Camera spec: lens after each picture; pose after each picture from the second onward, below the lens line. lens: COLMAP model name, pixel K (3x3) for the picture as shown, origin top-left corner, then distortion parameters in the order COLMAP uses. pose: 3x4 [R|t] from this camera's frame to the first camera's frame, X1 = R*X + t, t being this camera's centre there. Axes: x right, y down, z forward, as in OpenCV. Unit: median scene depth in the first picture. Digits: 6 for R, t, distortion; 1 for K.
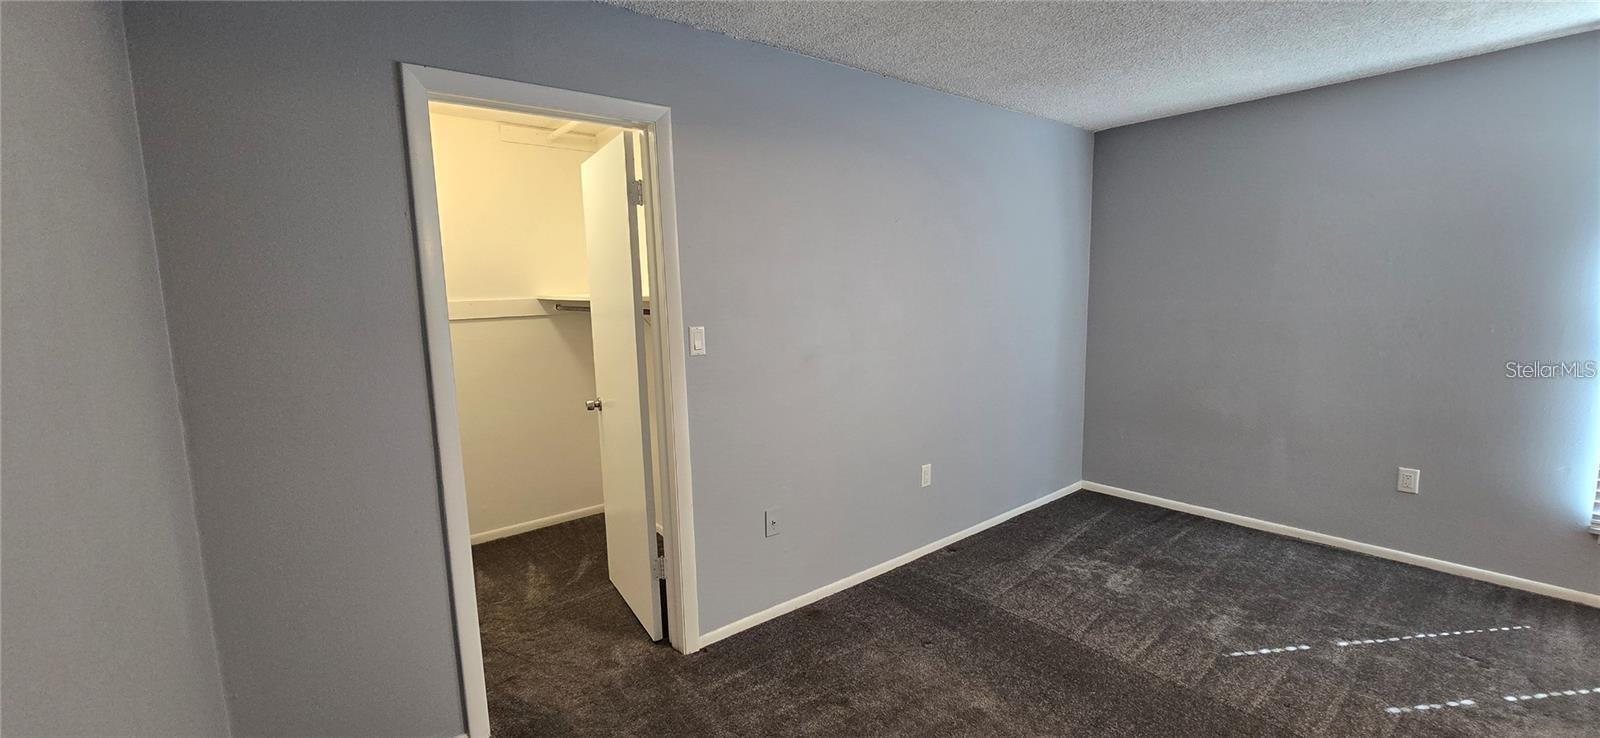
lens RADIAL K [[653.0, 0, 801.6], [0, 653.0, 371.3], [0, 0, 1]] dist [-0.006786, 0.000264]
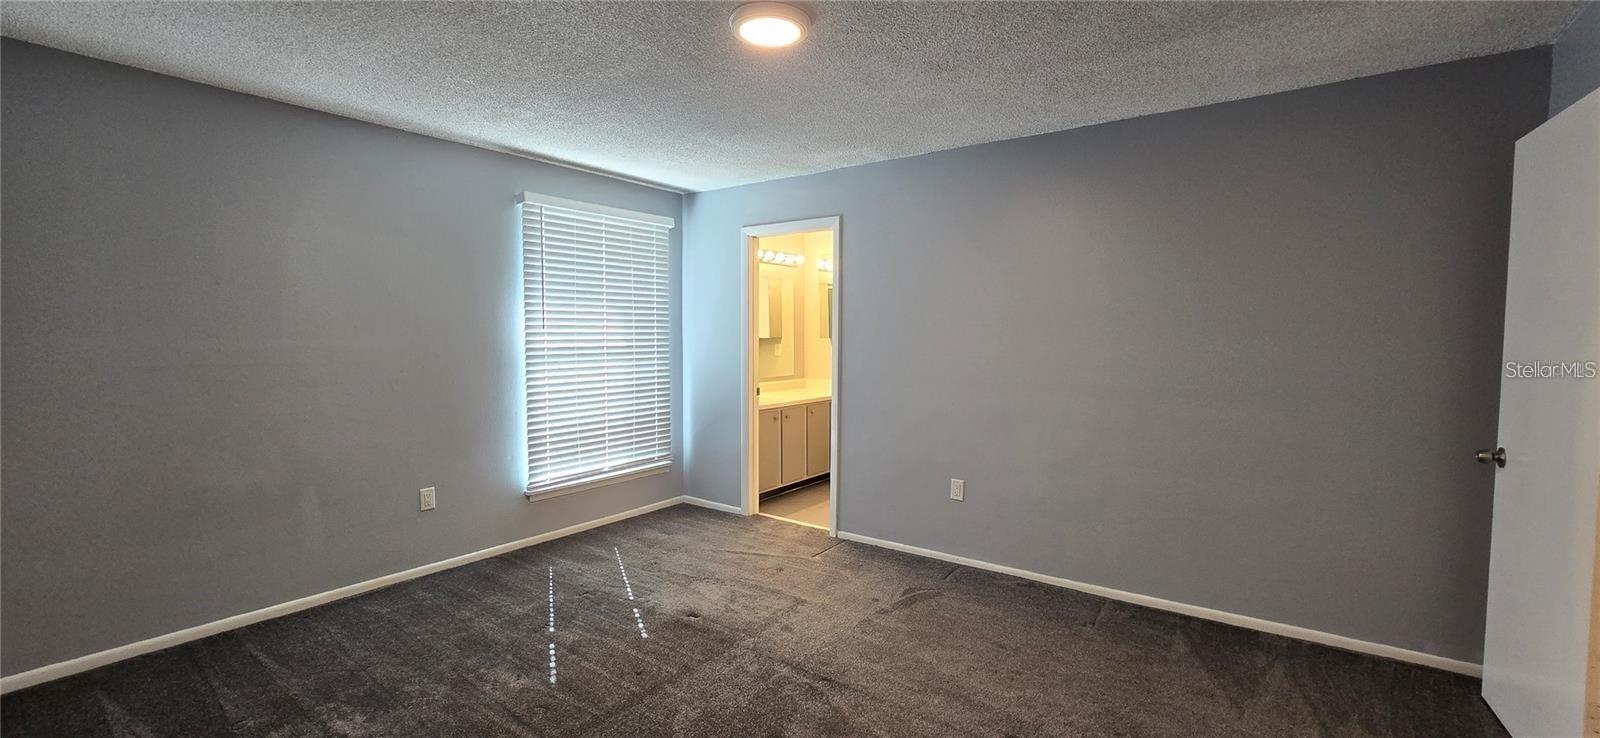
lens RADIAL K [[653.0, 0, 799.2], [0, 653.0, 360.0], [0, 0, 1]] dist [-0.006786, 0.000264]
pose [[-0.282728, -0.016867, 0.959052, -0.311531], [0.114800, 0.992064, 0.051291, -0.051694], [-0.952306, 0.124600, -0.278547, 0.665024]]
